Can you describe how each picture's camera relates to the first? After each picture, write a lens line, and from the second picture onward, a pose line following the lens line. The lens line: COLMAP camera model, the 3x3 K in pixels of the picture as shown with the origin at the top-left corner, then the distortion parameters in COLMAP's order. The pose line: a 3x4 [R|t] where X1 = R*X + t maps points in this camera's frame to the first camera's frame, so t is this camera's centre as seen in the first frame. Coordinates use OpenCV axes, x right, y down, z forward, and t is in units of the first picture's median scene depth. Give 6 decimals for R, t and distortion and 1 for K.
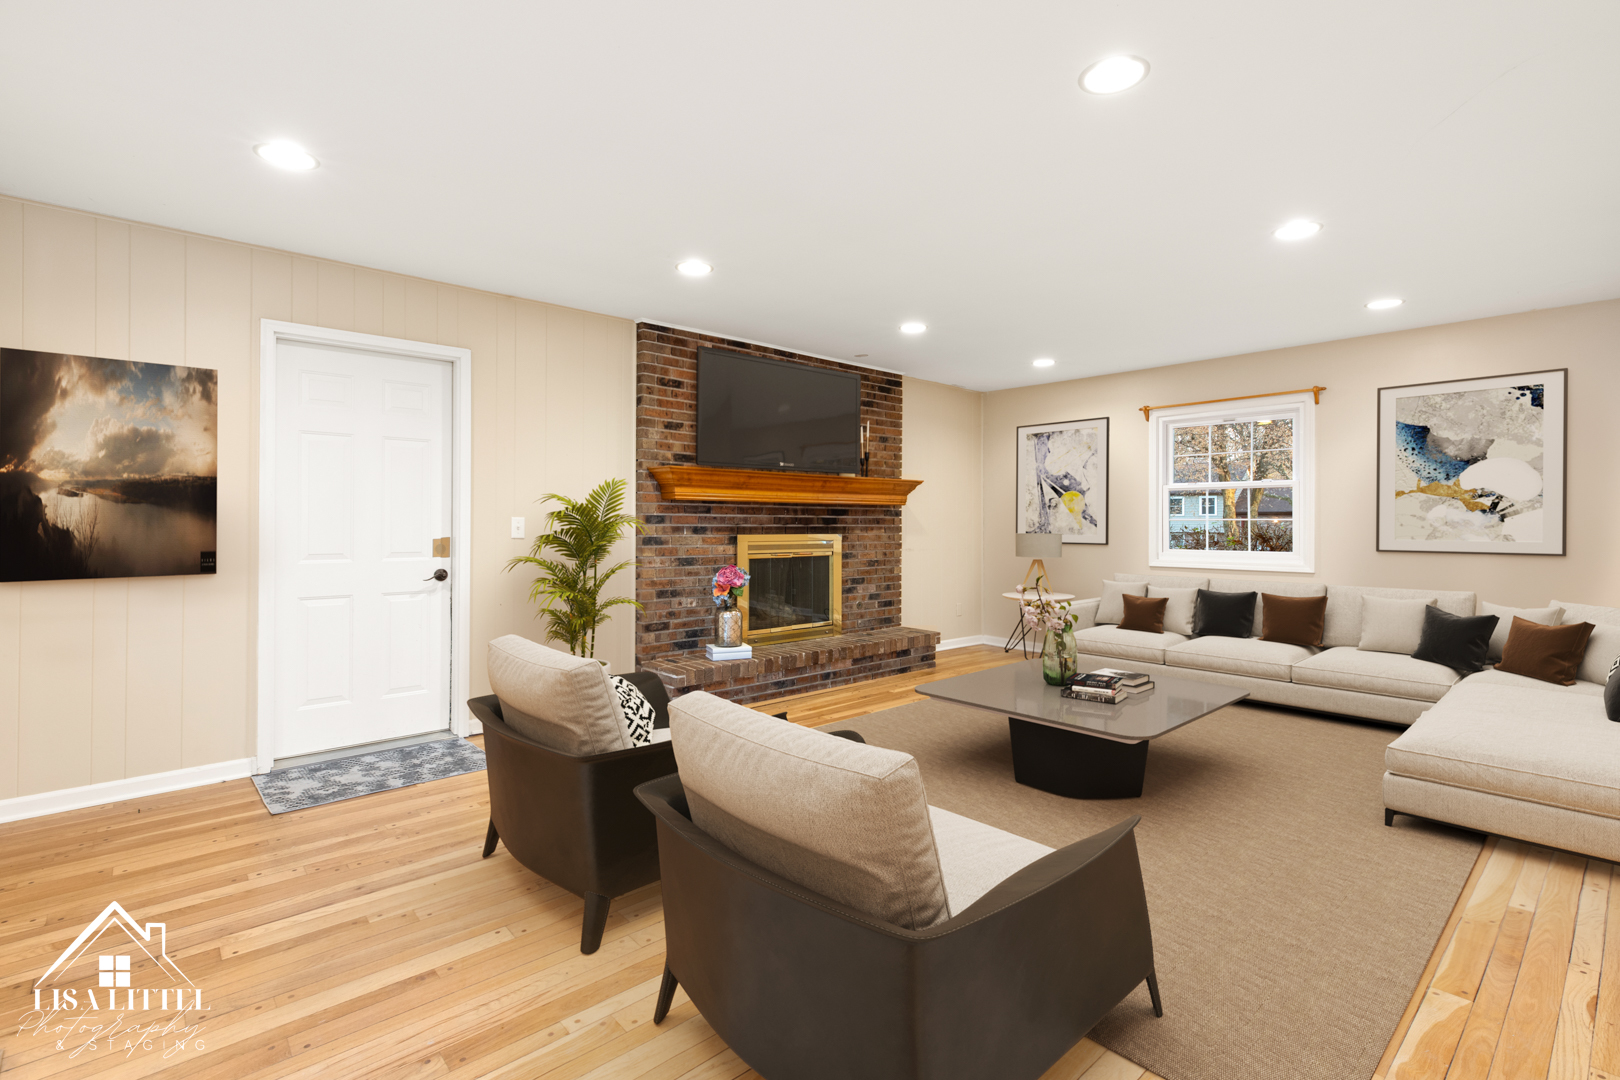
lens RADIAL K [[752.7, 0, 821.5], [0, 752.7, 513.4], [0, 0, 1]] dist [0.010540, -0.000848]
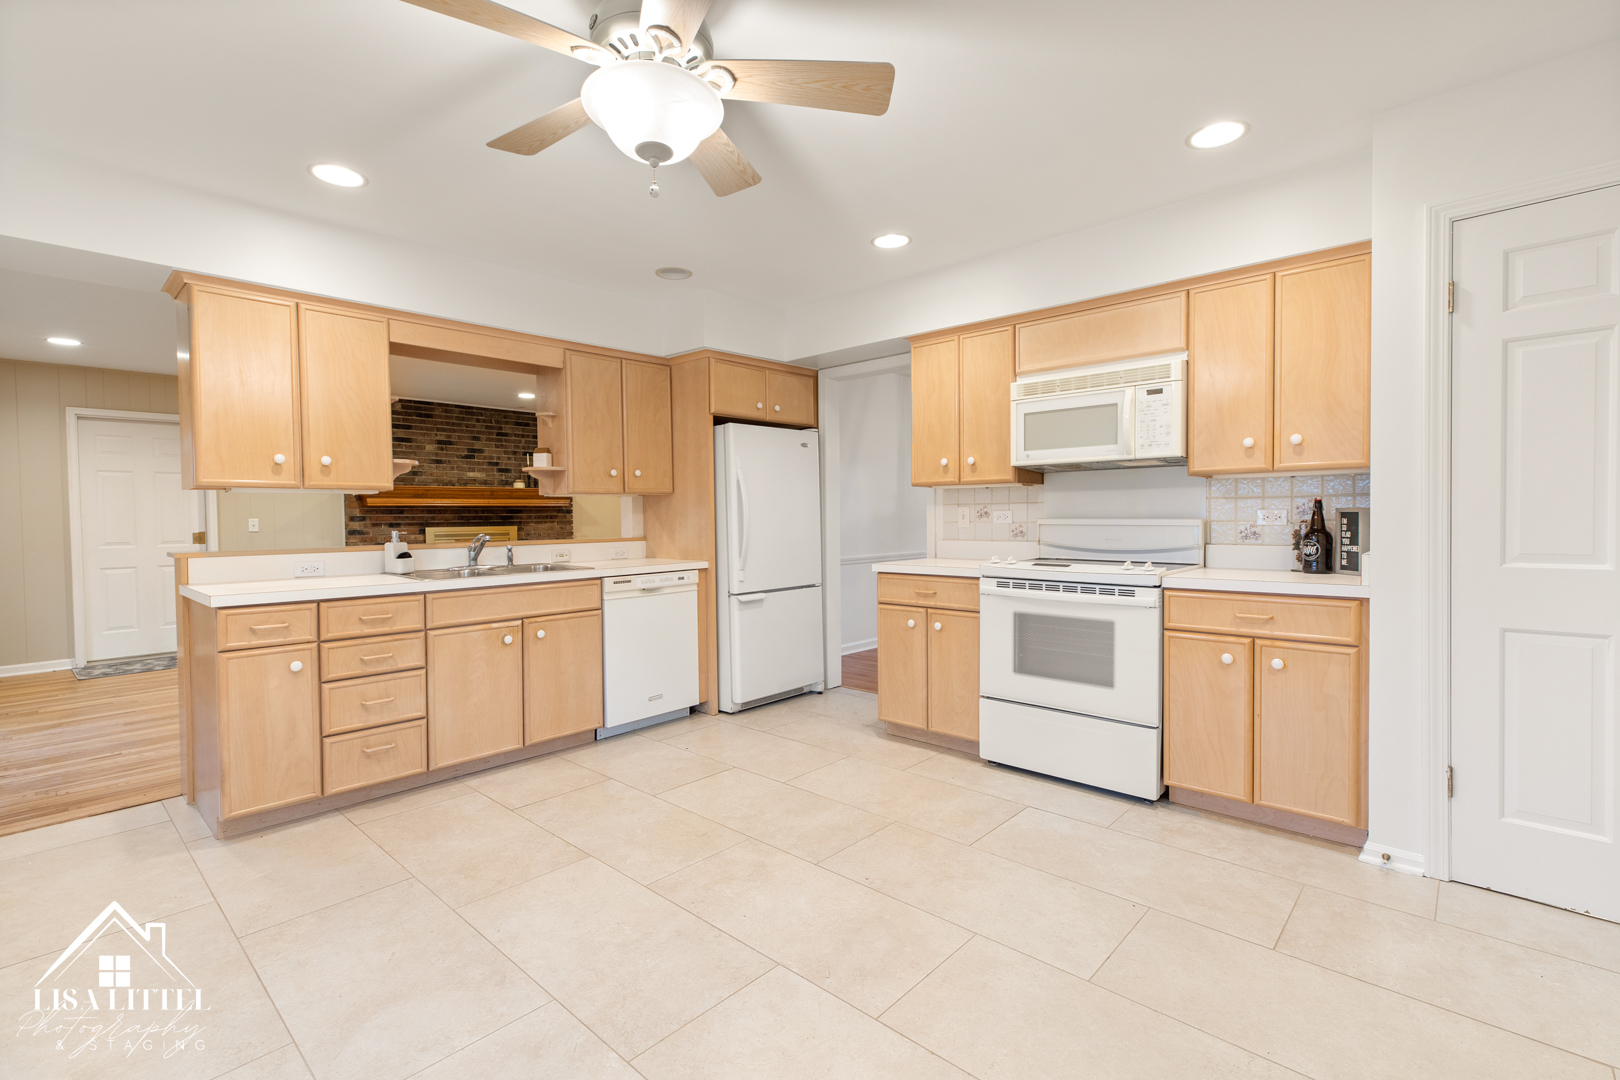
lens RADIAL K [[752.7, 0, 824.2], [0, 752.7, 531.9], [0, 0, 1]] dist [0.010540, -0.000848]
pose [[0.996703, -0.018148, 0.079081, 0.574913], [0.015616, 0.999349, 0.032513, -0.000368], [-0.079619, -0.031171, 0.996338, -0.597410]]
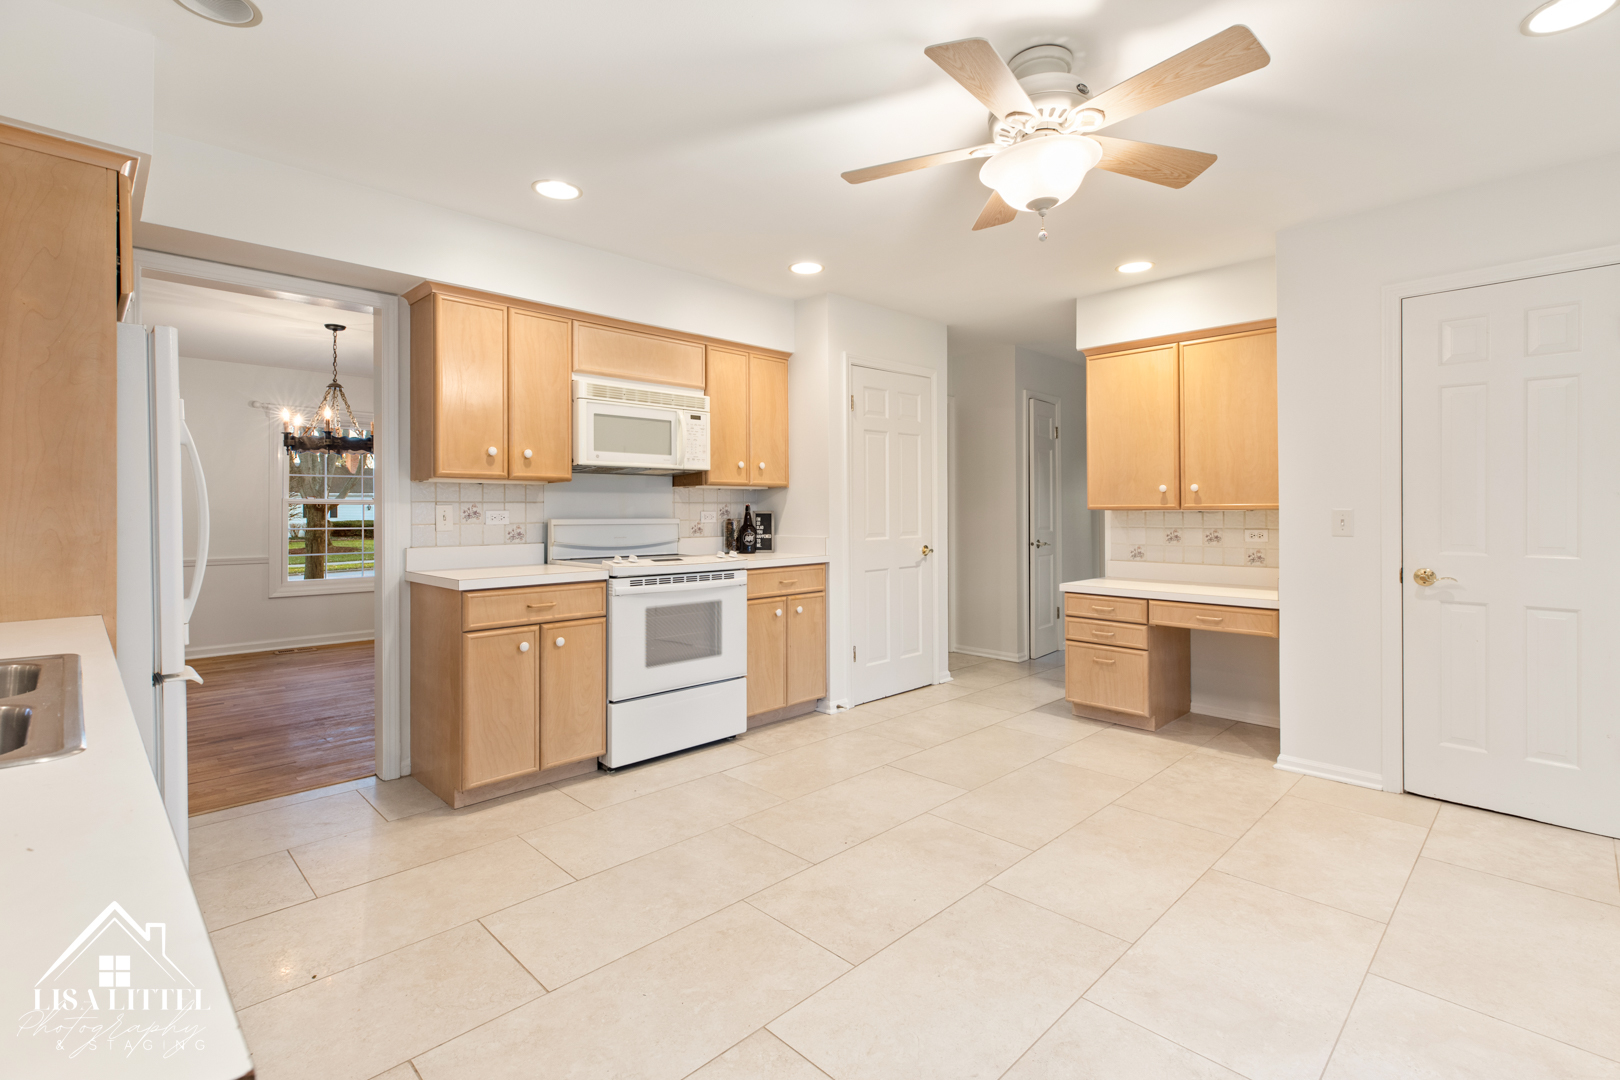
lens RADIAL K [[752.7, 0, 807.2], [0, 752.7, 500.4], [0, 0, 1]] dist [0.010540, -0.000848]
pose [[-0.037503, 0.009278, 0.999253, -0.449008], [-0.004544, 0.999945, -0.009455, 0.004671], [-0.999286, -0.004895, -0.037459, 0.536029]]
